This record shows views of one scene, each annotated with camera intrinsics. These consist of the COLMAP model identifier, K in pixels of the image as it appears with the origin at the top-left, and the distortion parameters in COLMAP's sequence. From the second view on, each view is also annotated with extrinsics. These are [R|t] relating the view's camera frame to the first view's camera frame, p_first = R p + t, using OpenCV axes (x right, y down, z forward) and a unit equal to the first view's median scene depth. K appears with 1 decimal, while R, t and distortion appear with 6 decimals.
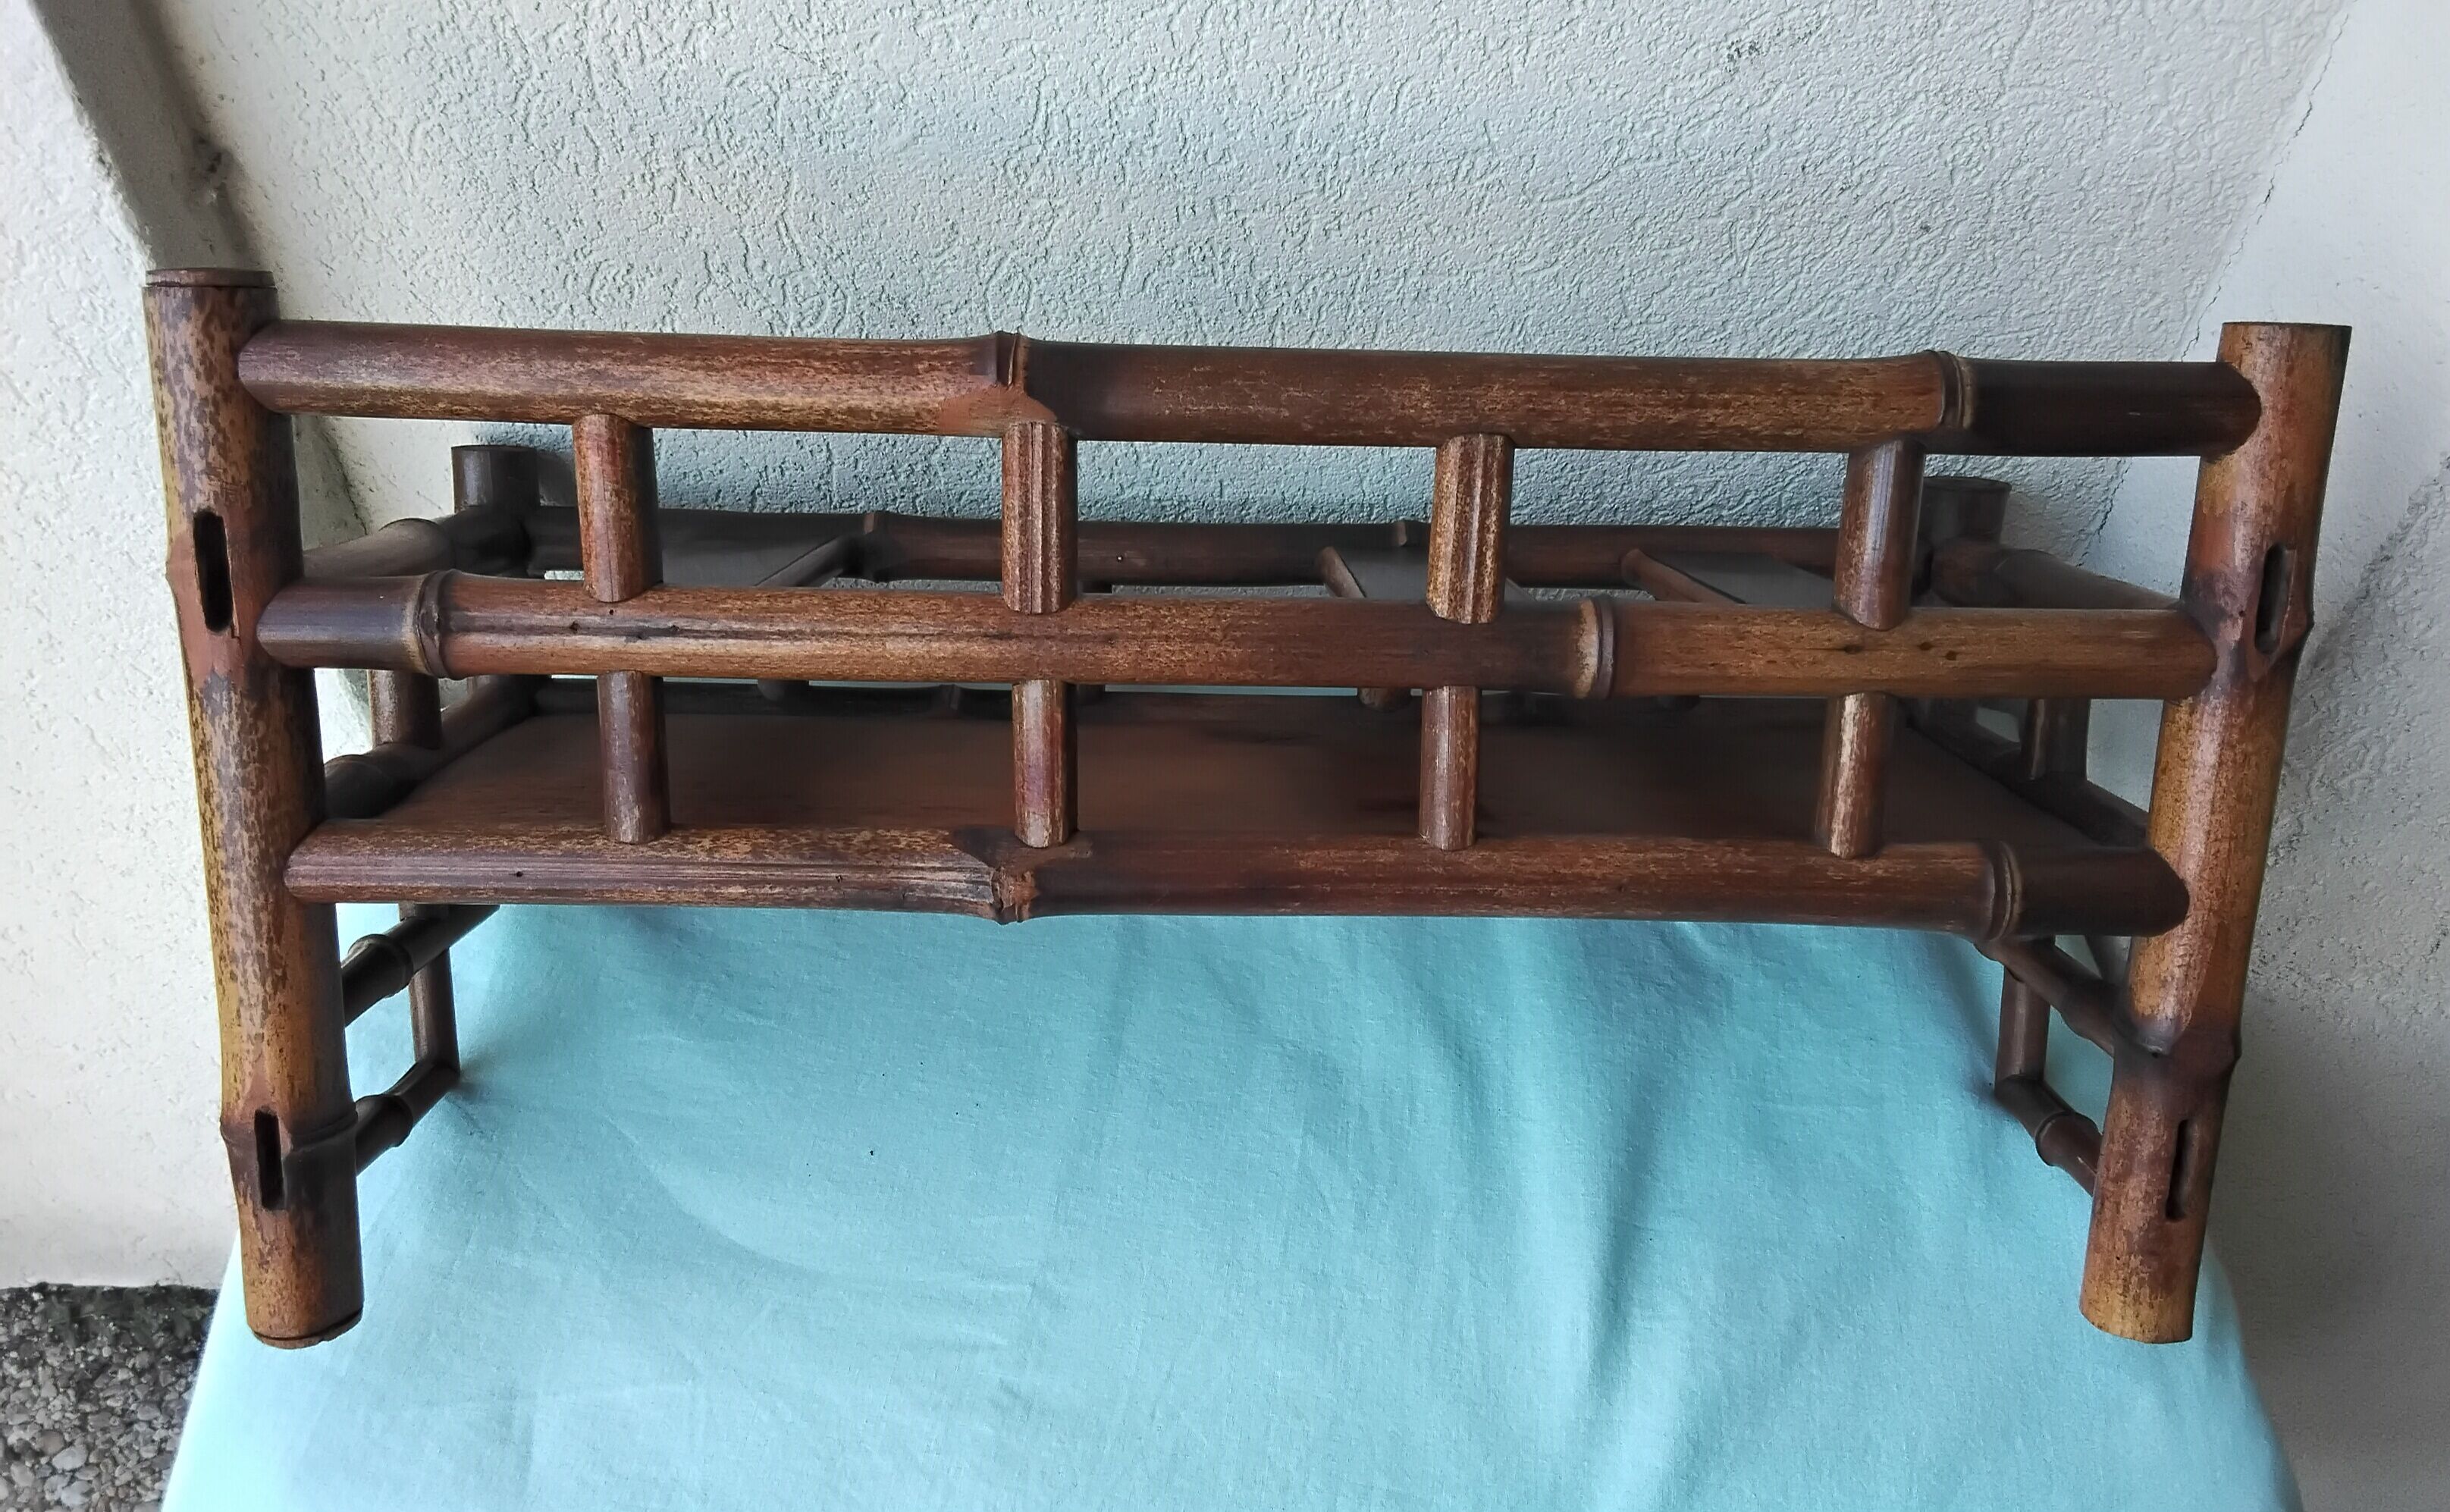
lens RADIAL K [[1956.1, 0, 1243.3], [0, 1956.1, 817.4], [0, 0, 1]] dist [0.074448, -0.101648]
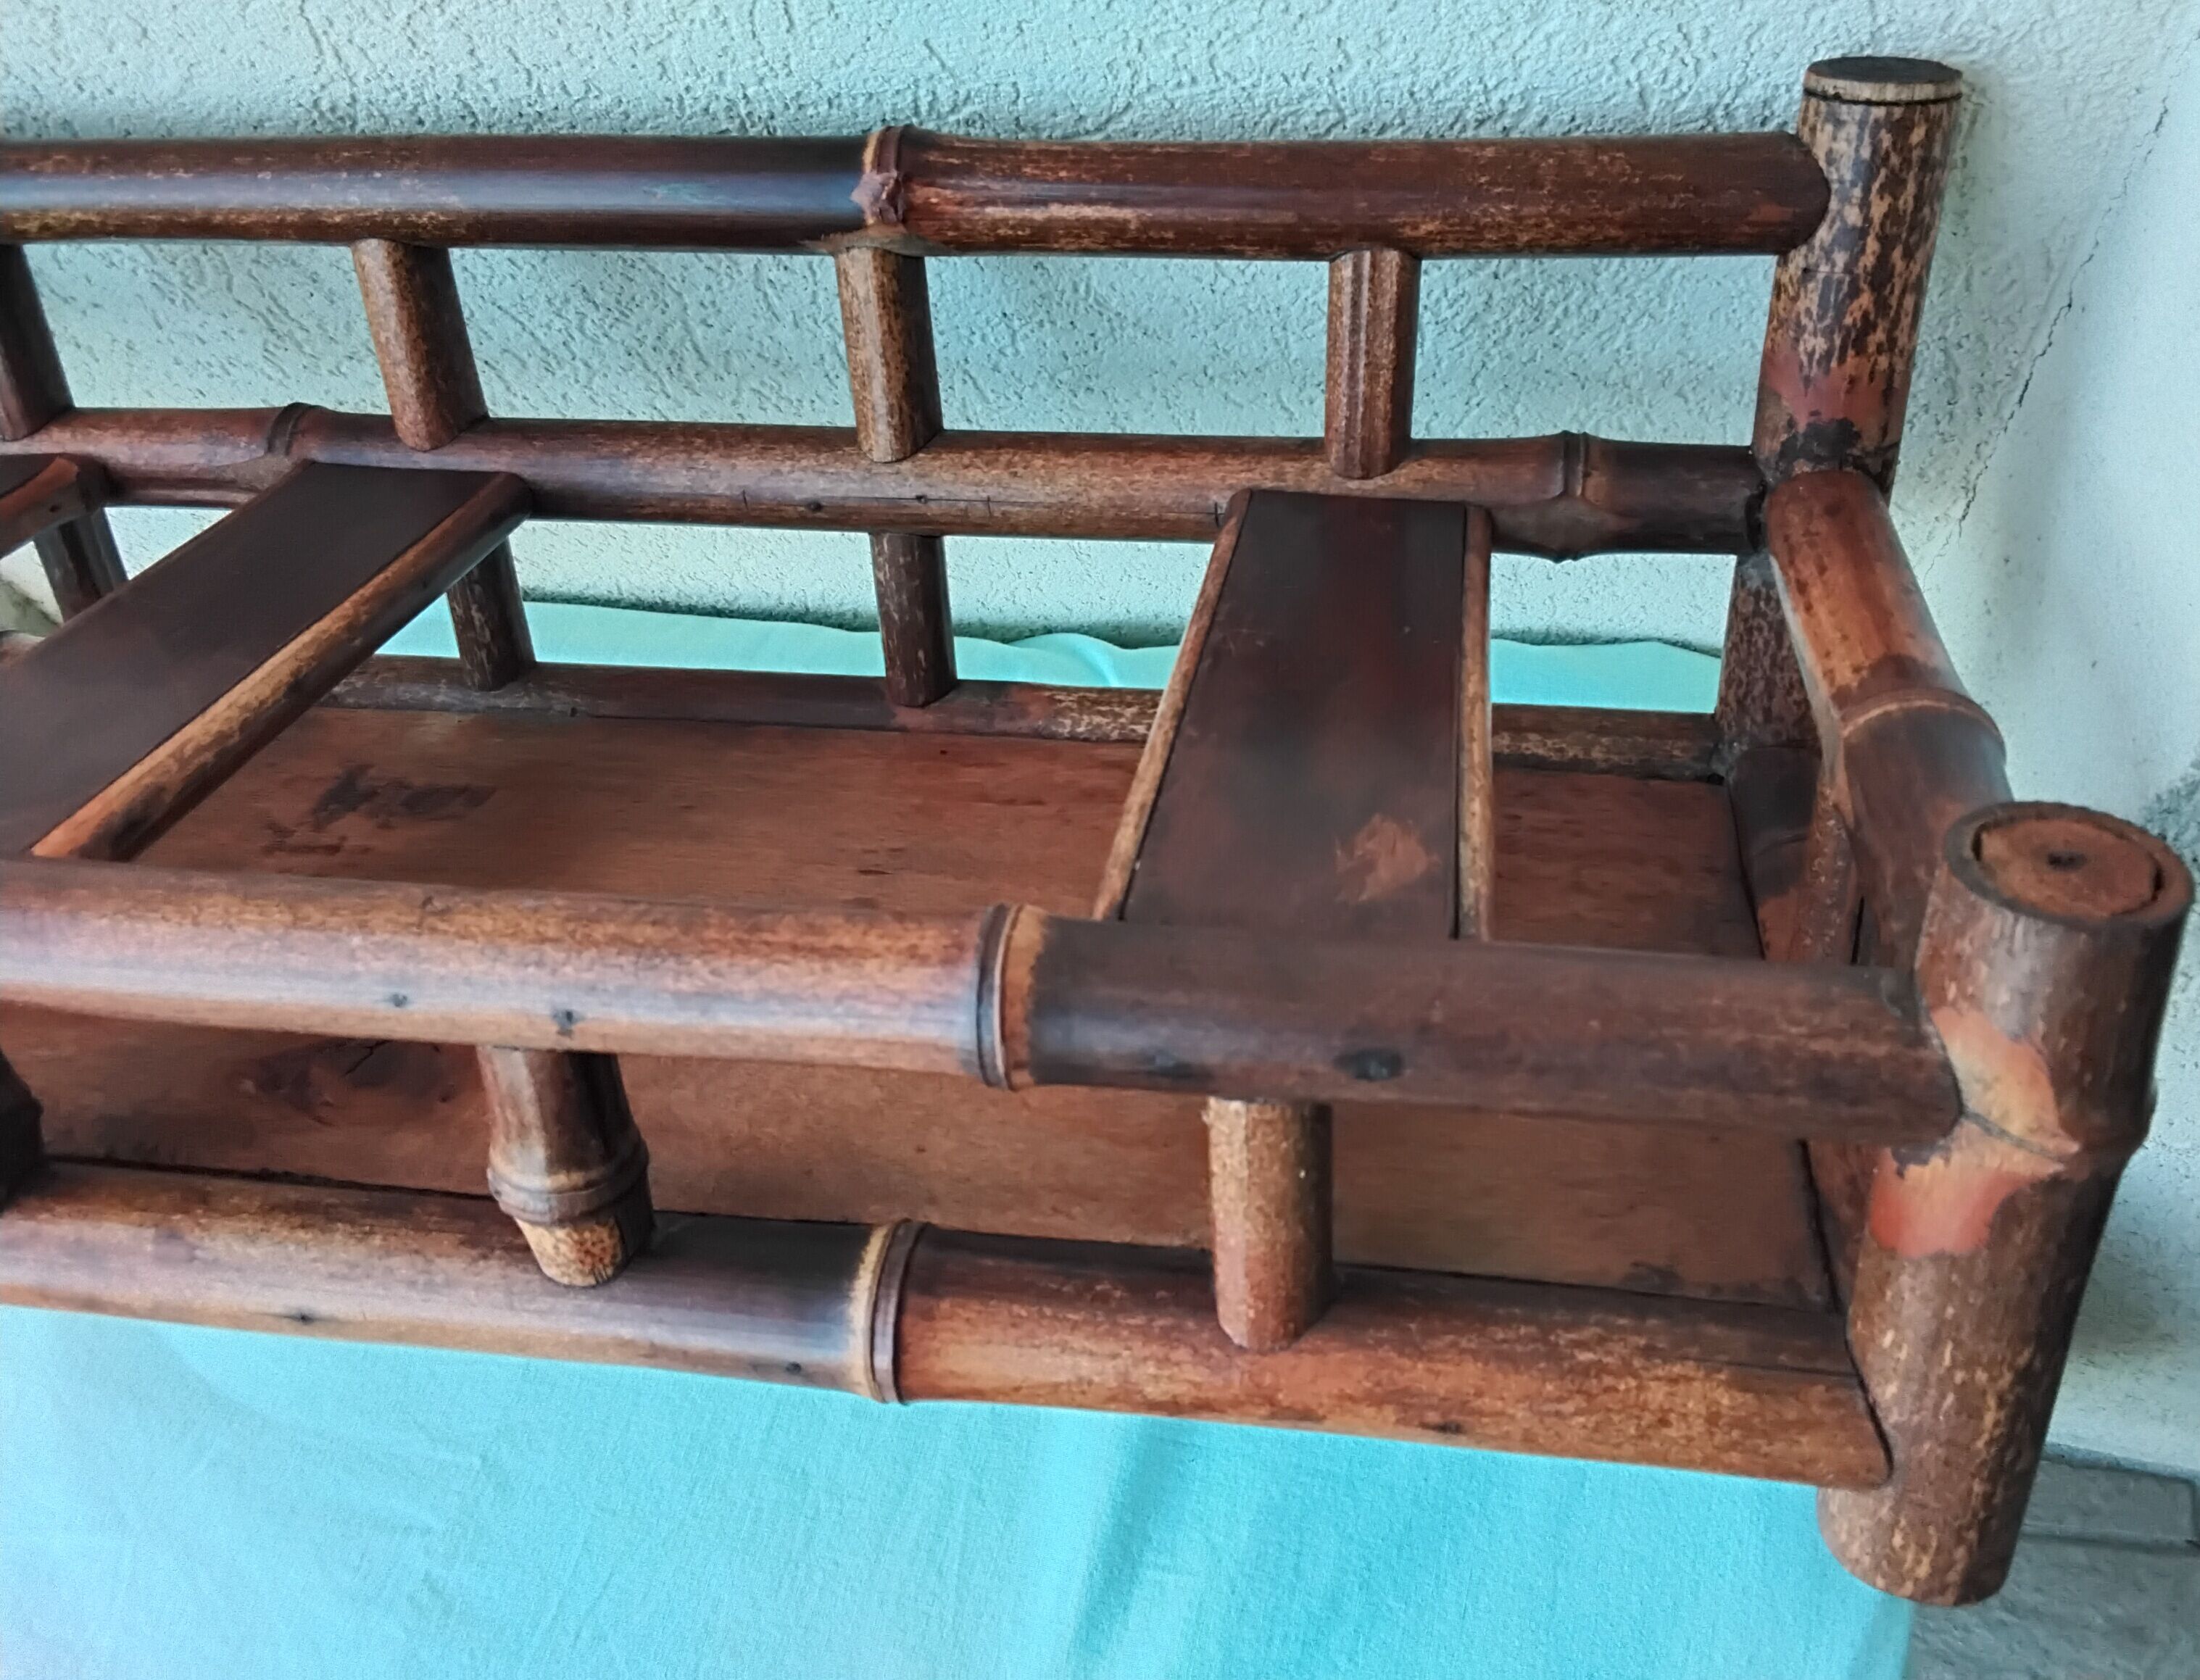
lens RADIAL K [[1837.8, 0, 1188.0], [0, 1837.8, 835.8], [0, 0, 1]] dist [0.077635, -0.091194]
pose [[0.982897, 0.052840, -0.176411, 0.339713], [-0.003577, 0.963248, 0.268591, -0.260336], [0.184119, -0.263367, 0.946963, 0.332529]]
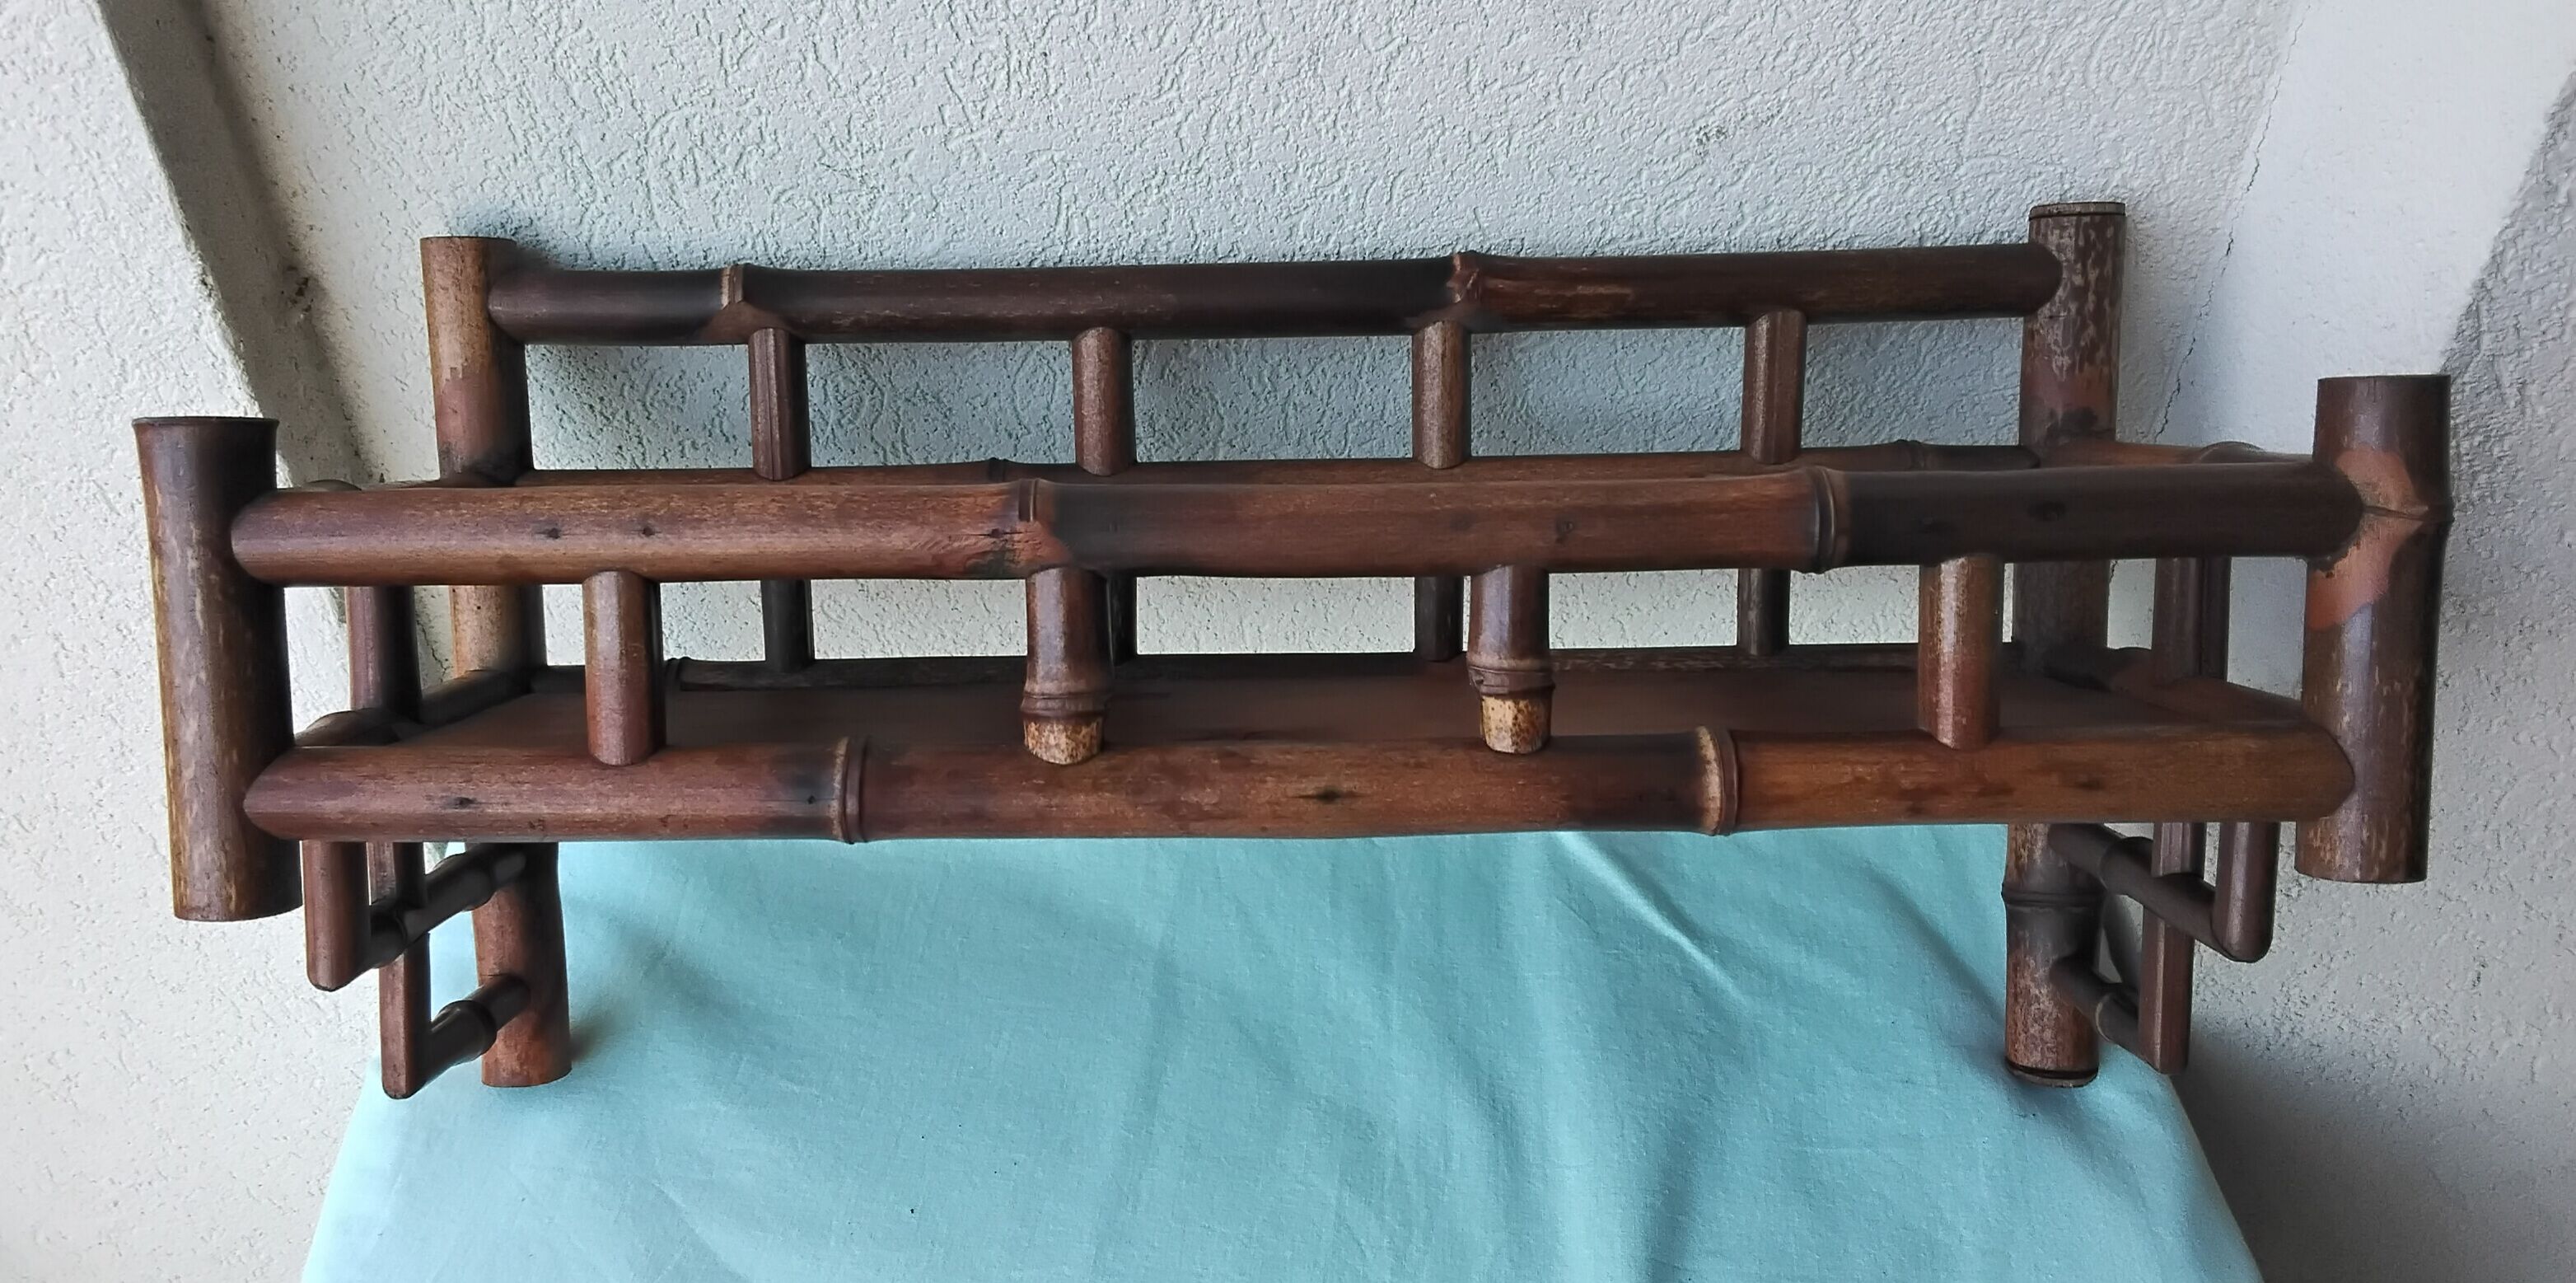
lens RADIAL K [[2119.8, 0, 1245.1], [0, 2119.8, 753.2], [0, 0, 1]] dist [0.090358, -0.116307]
pose [[0.999133, -0.030024, -0.028847, 0.022128], [0.026200, 0.991830, -0.124850, 0.082135], [0.032359, 0.123986, 0.991756, -0.117548]]
